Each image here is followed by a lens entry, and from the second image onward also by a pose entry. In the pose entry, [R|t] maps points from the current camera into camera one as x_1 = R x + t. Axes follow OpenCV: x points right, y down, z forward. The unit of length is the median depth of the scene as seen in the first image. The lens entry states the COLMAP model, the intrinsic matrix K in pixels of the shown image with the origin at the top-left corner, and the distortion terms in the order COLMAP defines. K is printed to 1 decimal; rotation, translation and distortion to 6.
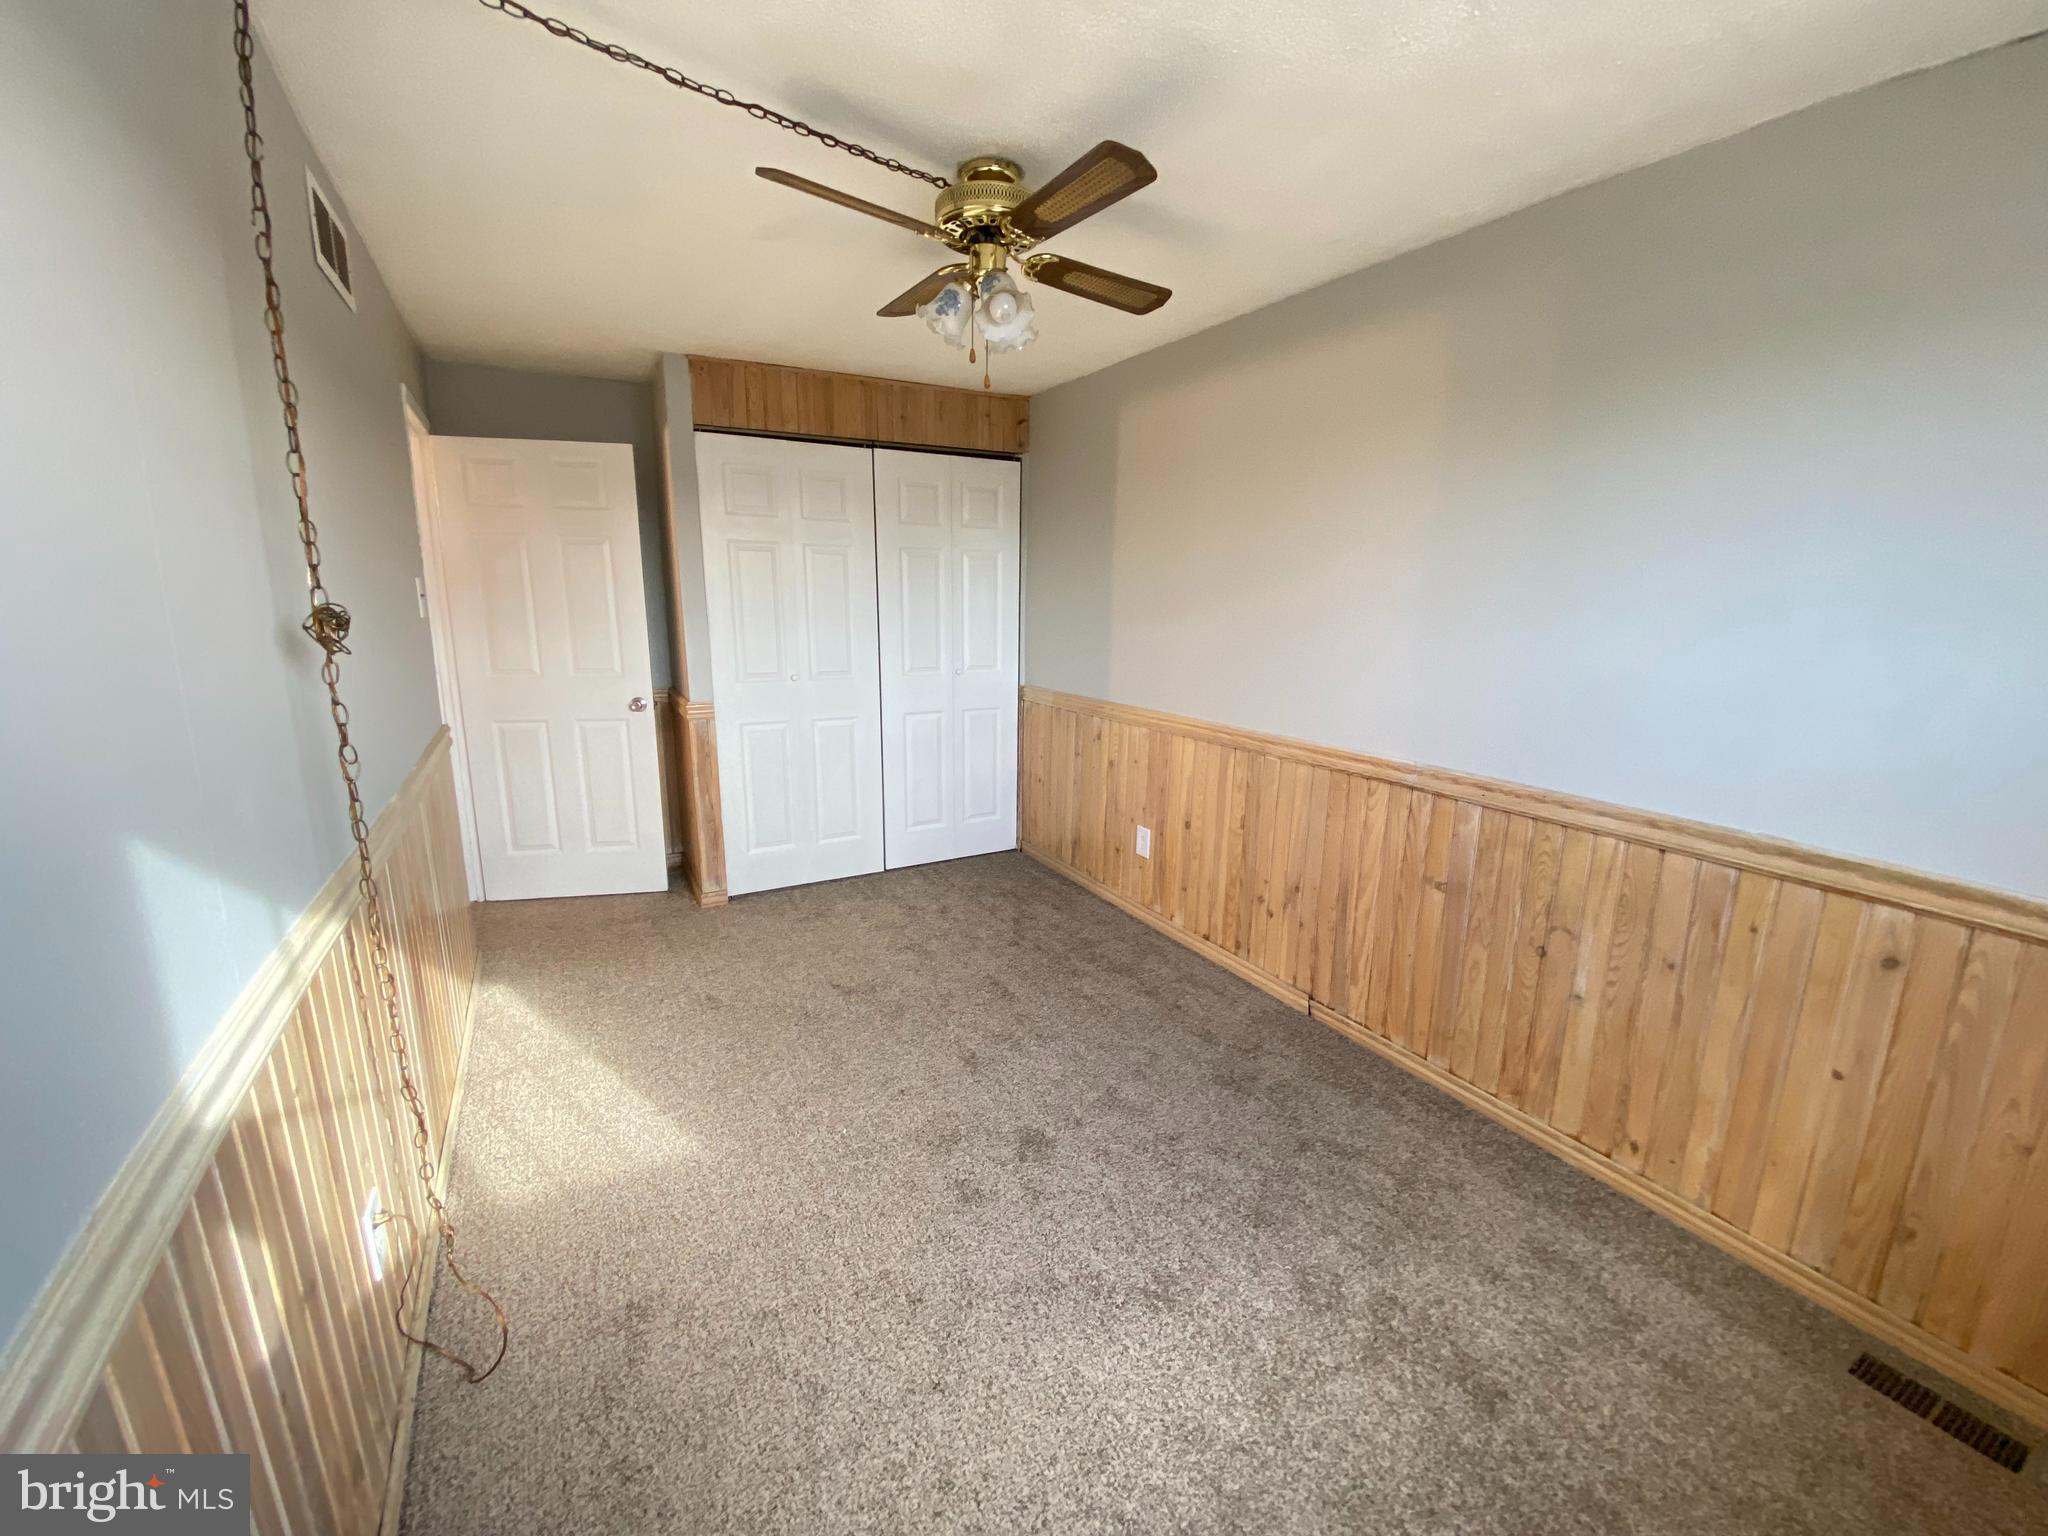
lens RADIAL K [[826.7, 0, 1018.3], [0, 826.7, 781.1], [0, 0, 1]] dist [0.009667, -0.010394]
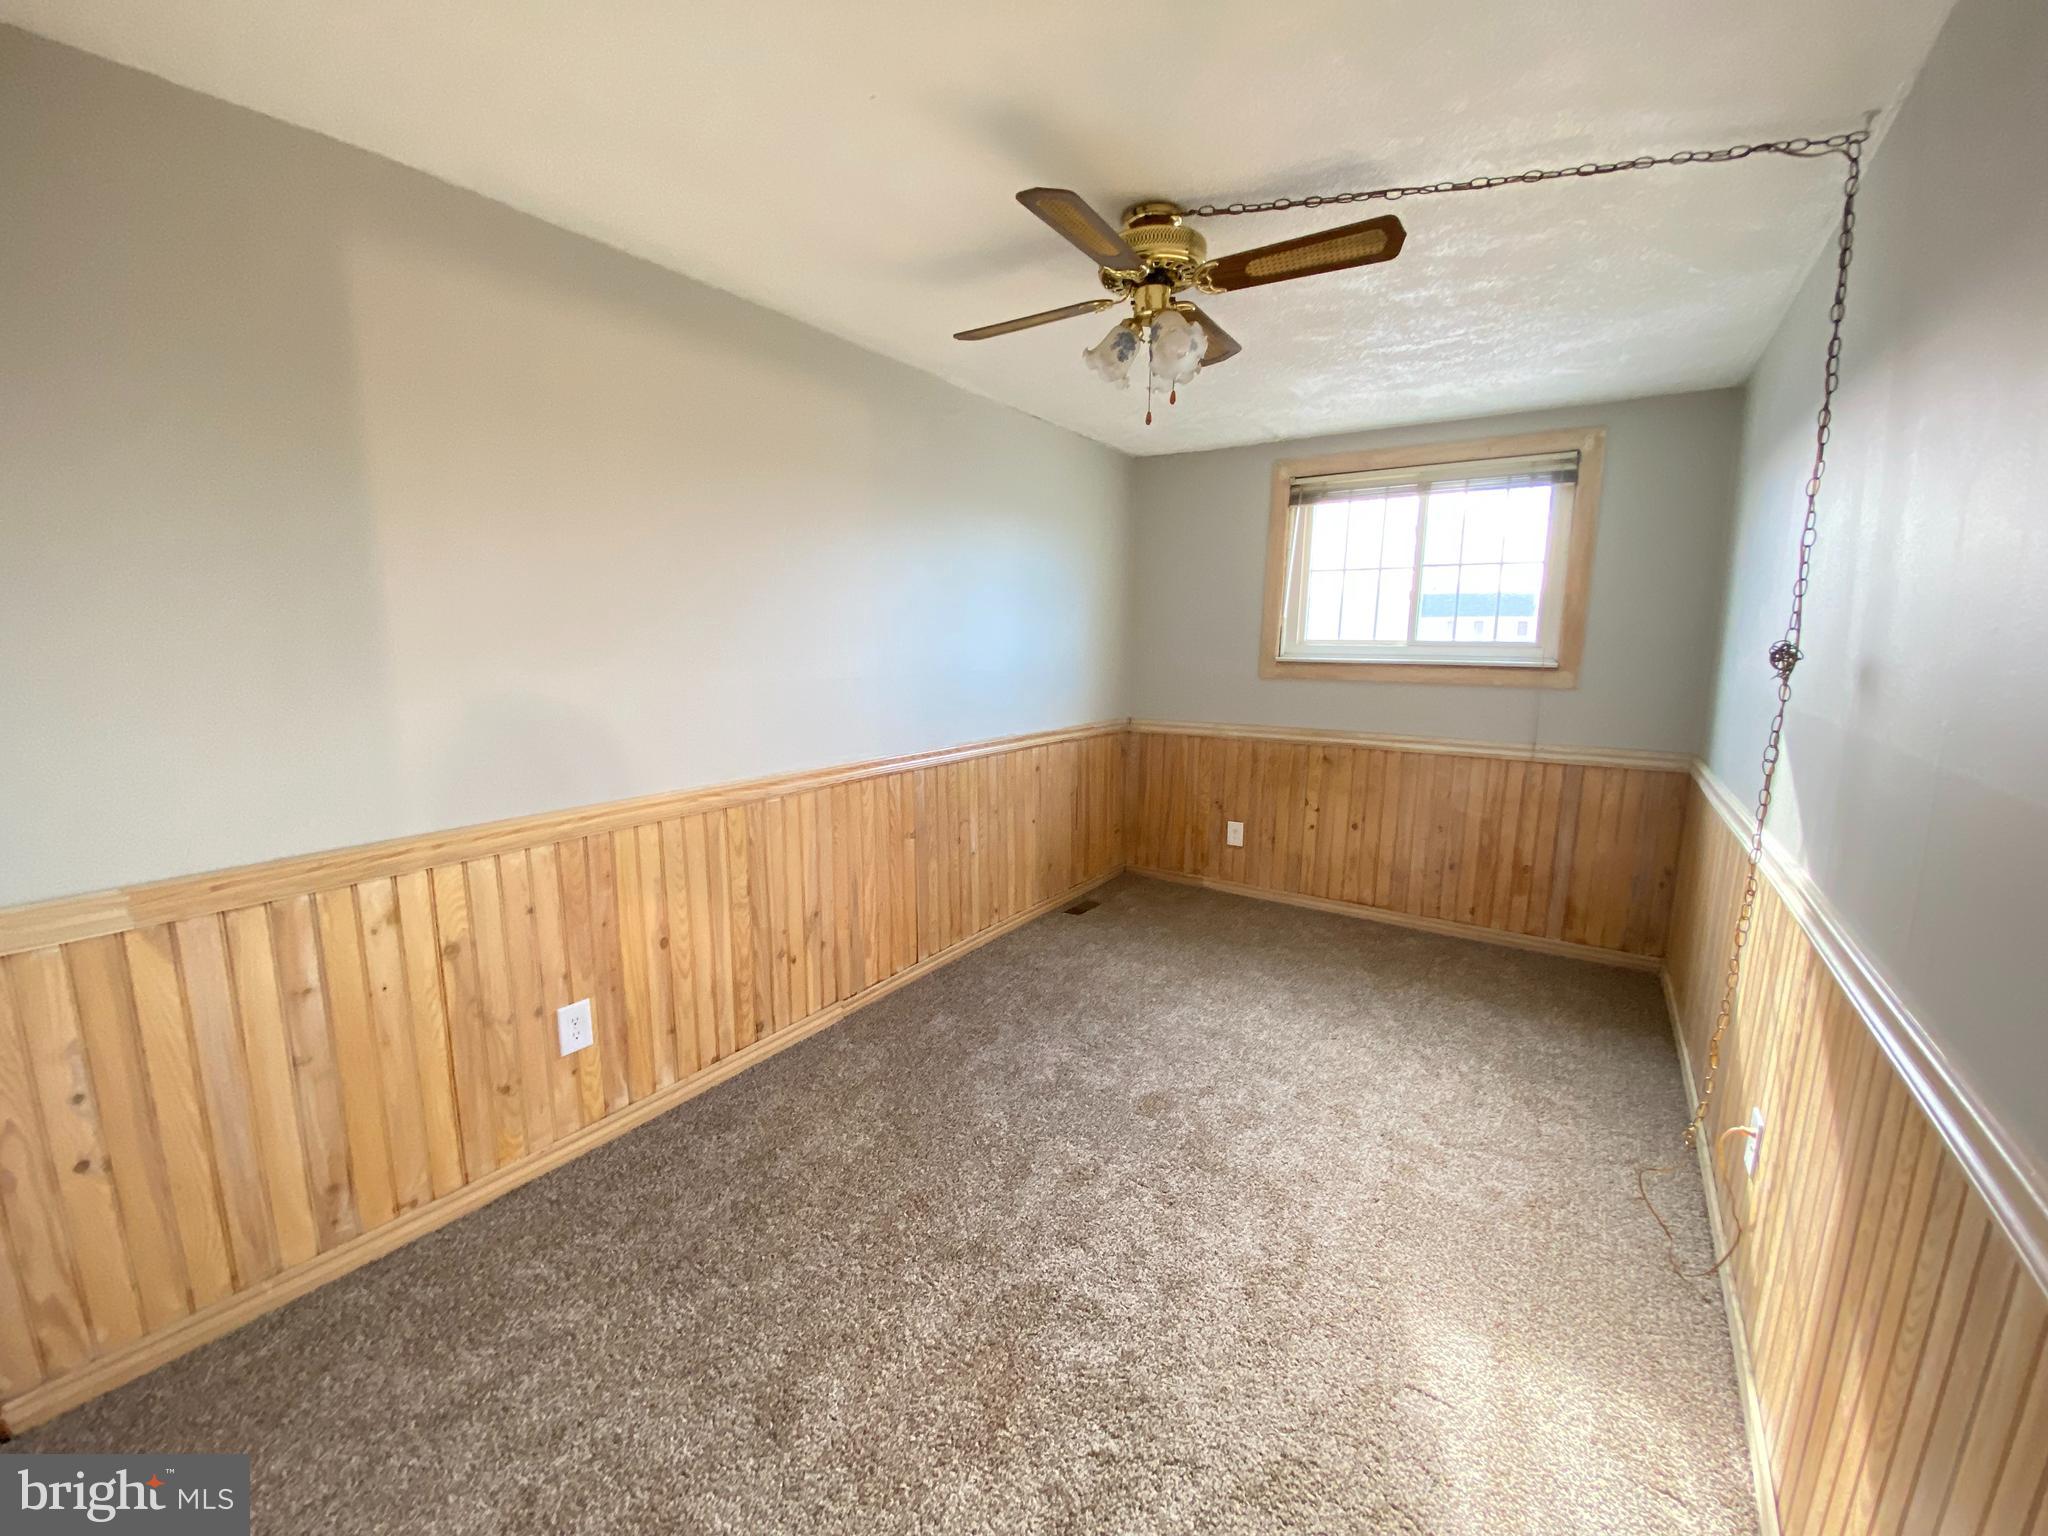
lens RADIAL K [[826.7, 0, 1019.9], [0, 826.7, 774.1], [0, 0, 1]] dist [0.009667, -0.010394]
pose [[-0.470861, -0.160037, 0.867570, -0.582187], [0.183223, 0.944226, 0.273618, -0.242467], [-0.862971, 0.287795, -0.415277, 1.077543]]
